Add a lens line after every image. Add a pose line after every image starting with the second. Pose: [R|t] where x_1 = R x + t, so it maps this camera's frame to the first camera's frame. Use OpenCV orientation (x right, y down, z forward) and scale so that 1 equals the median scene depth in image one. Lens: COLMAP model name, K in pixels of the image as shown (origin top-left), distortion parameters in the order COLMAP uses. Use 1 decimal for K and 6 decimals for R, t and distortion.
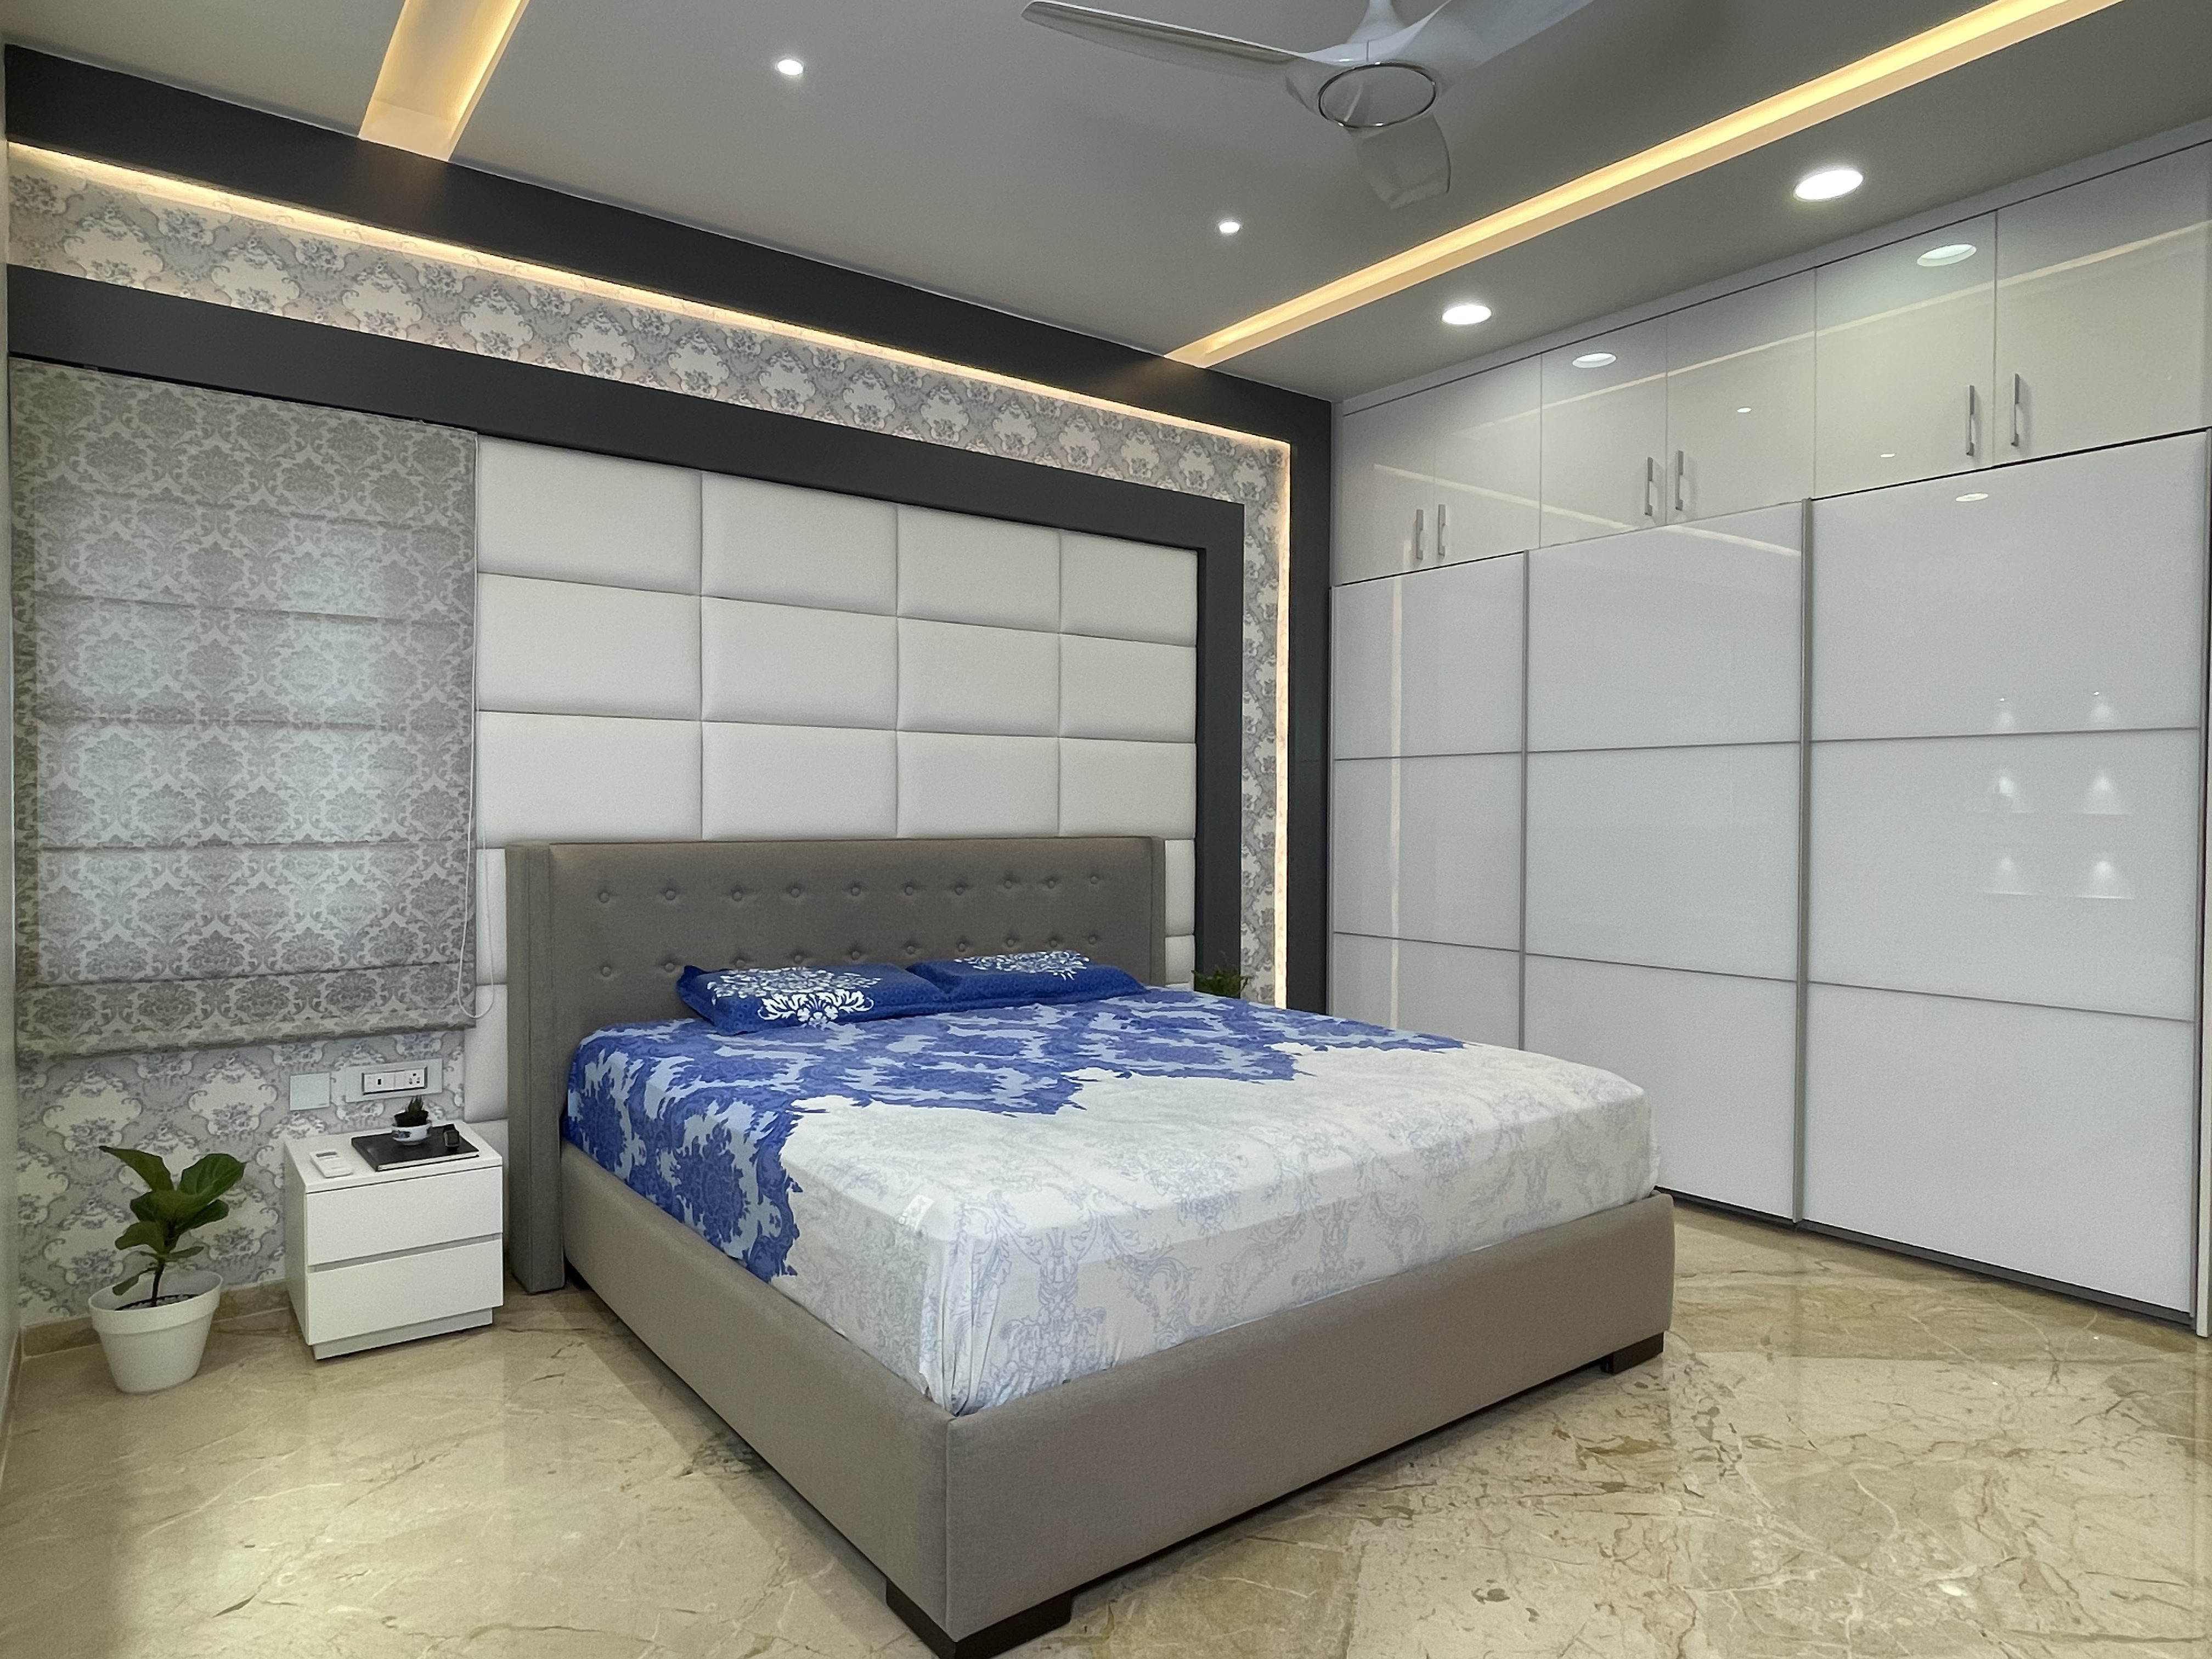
lens RADIAL K [[1300.0, 0, 1100.6], [0, 1300.0, 839.3], [0, 0, 1]] dist [0.036647, 0.000226]
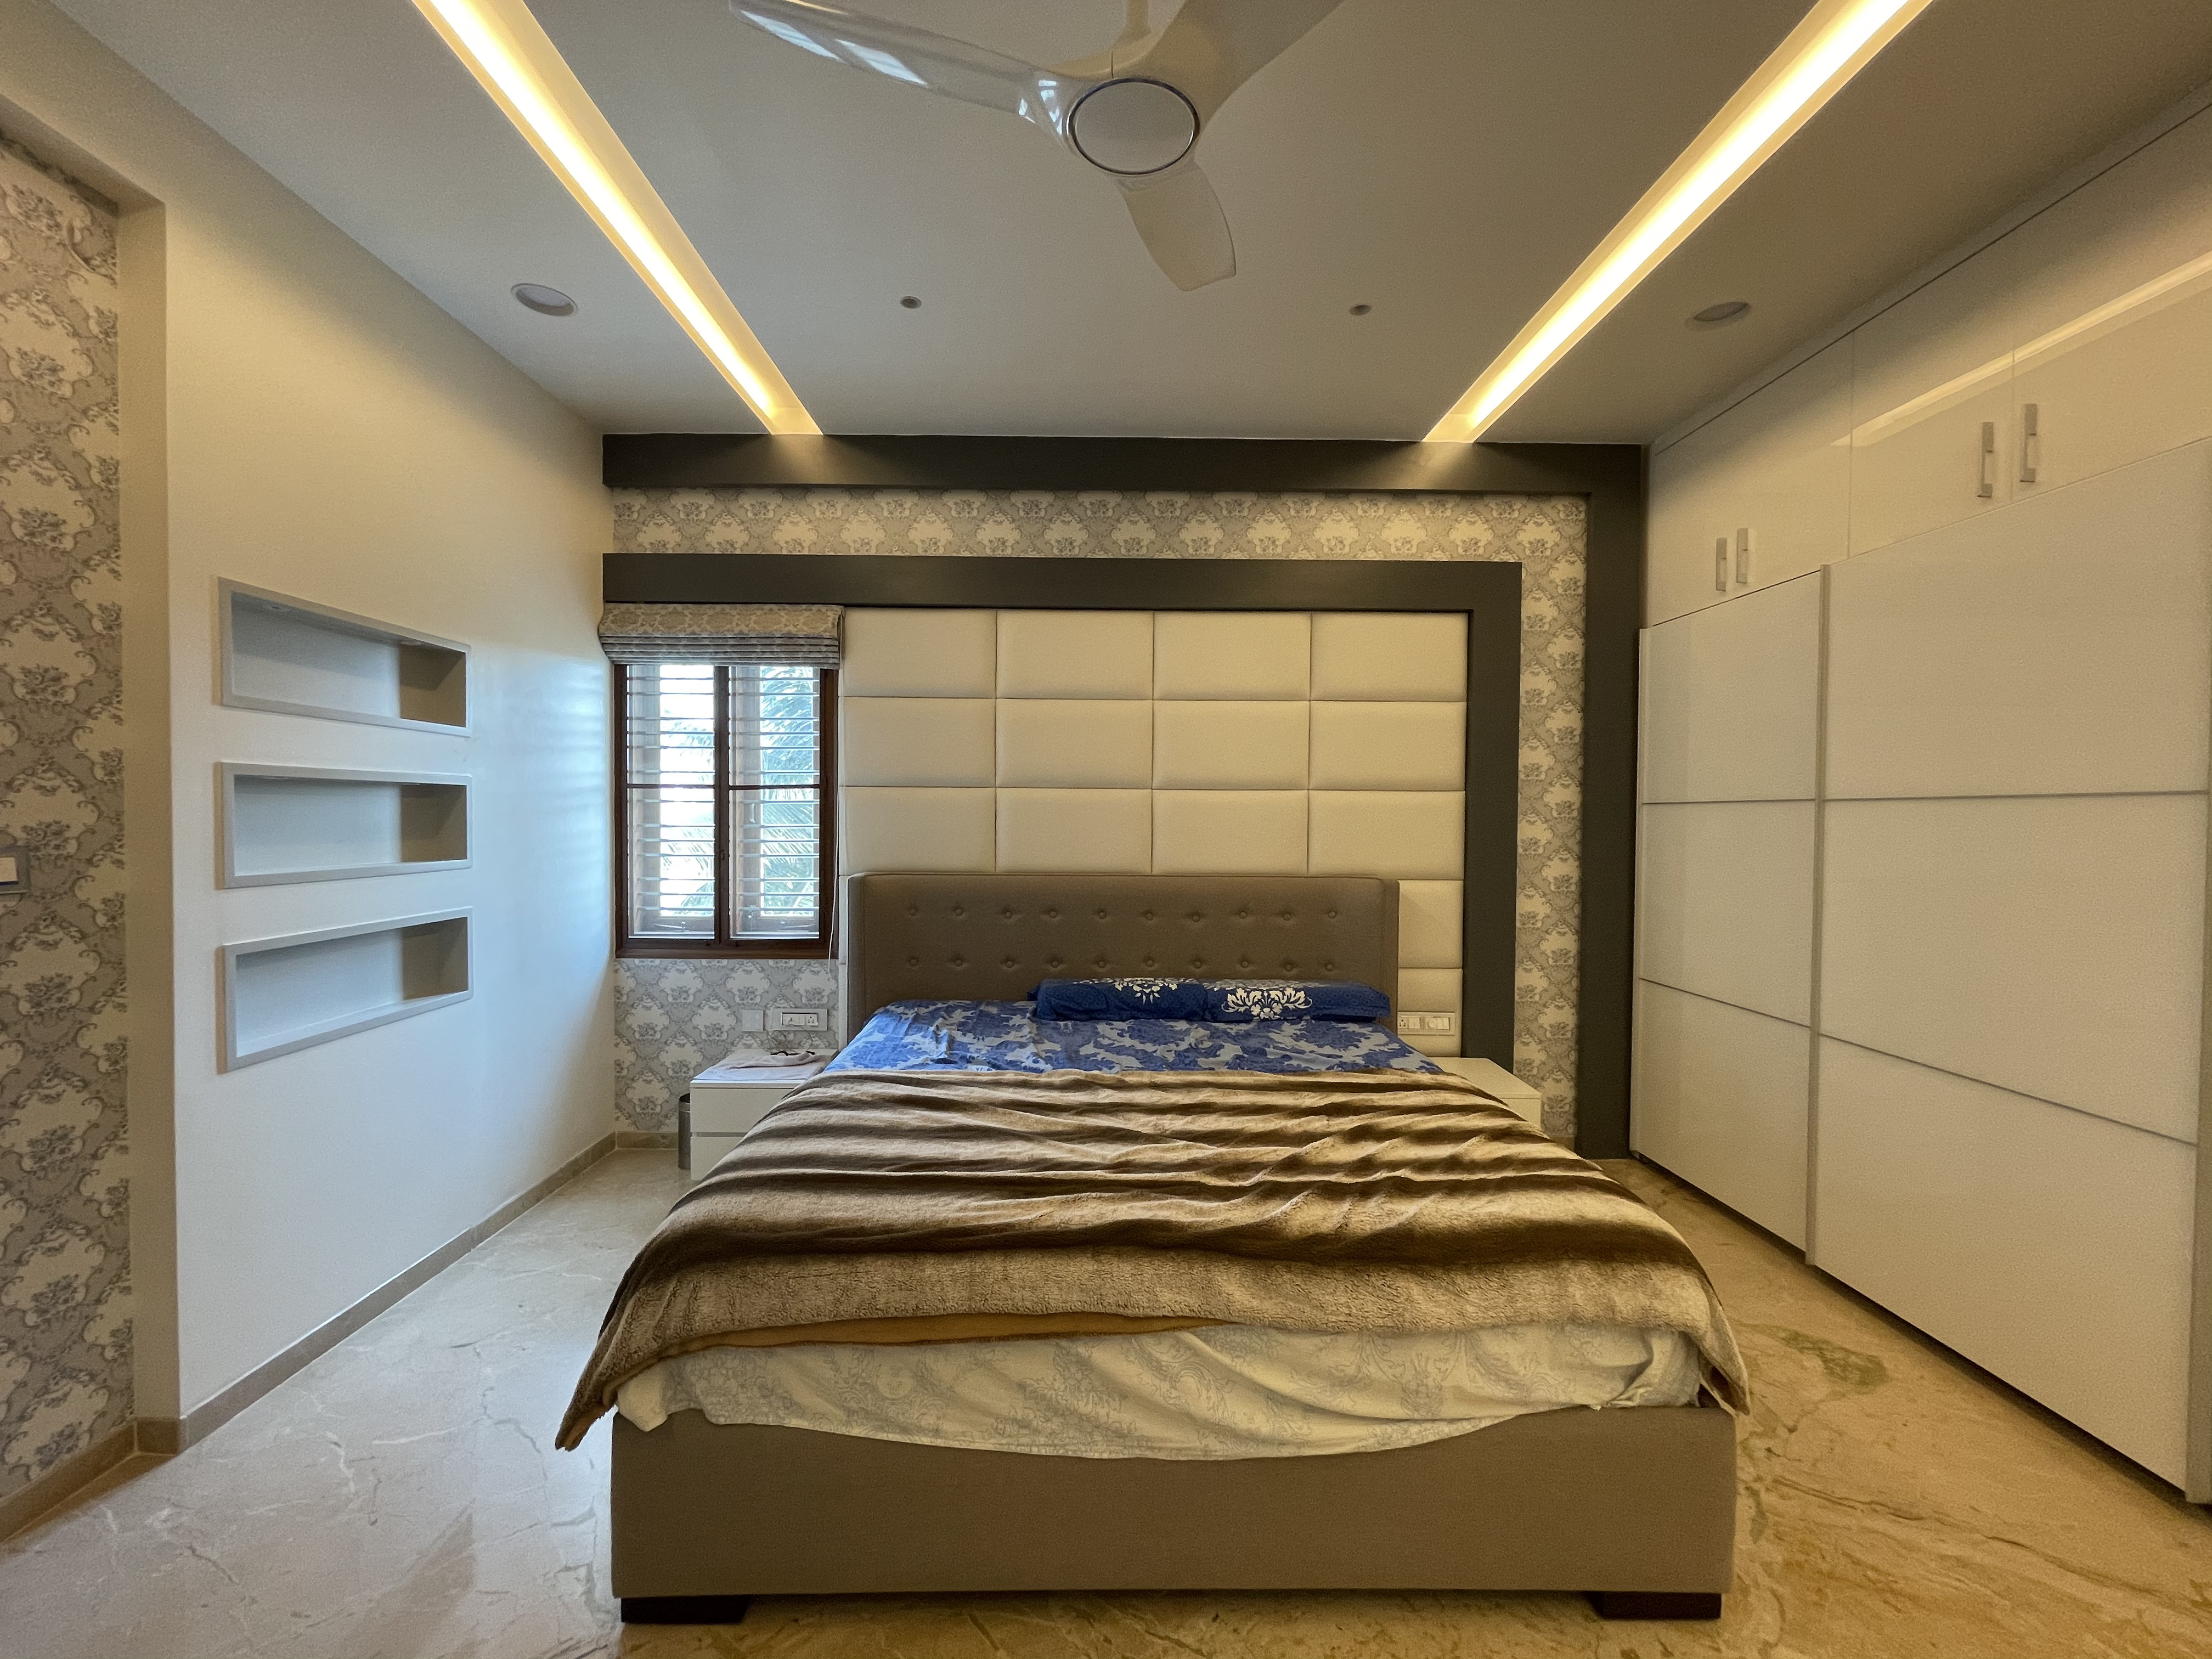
lens RADIAL K [[899.5, 0, 1104.9], [0, 899.5, 822.1], [0, 0, 1]] dist [0.000298, -0.000220]
pose [[0.809628, -0.001242, -0.586942, 0.289090], [-0.019924, 0.999363, -0.029598, -0.021428], [0.586605, 0.035658, 0.809088, 0.245234]]
